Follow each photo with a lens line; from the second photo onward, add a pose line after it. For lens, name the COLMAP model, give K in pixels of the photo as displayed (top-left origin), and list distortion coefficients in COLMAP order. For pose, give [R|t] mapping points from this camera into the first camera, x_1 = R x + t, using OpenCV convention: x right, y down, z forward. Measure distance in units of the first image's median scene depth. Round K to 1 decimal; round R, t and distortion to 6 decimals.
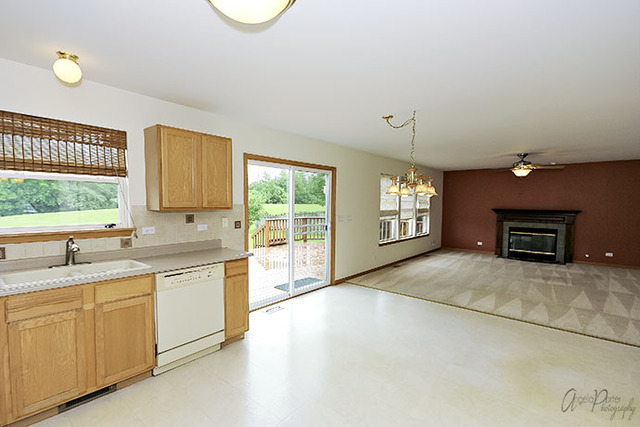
lens RADIAL K [[302.6, 0, 320.1], [0, 302.6, 221.5], [0, 0, 1]] dist [0.019669, 0.000447]
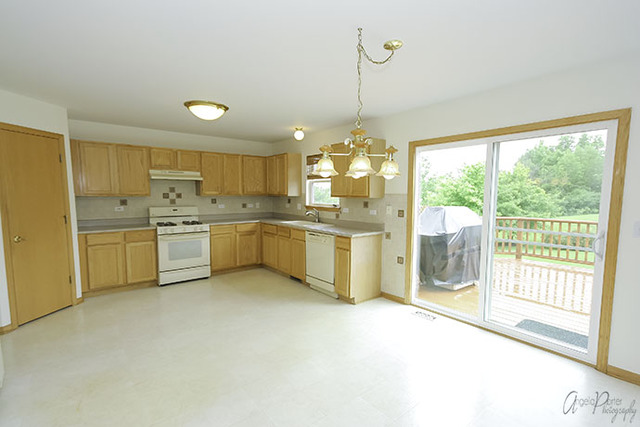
lens RADIAL K [[302.6, 0, 320.1], [0, 302.6, 221.5], [0, 0, 1]] dist [0.019669, 0.000447]
pose [[-0.200236, 0.084594, -0.976089, 0.812544], [-0.064777, 0.992943, 0.099343, -0.048245], [0.977604, 0.083120, -0.193343, 0.940827]]
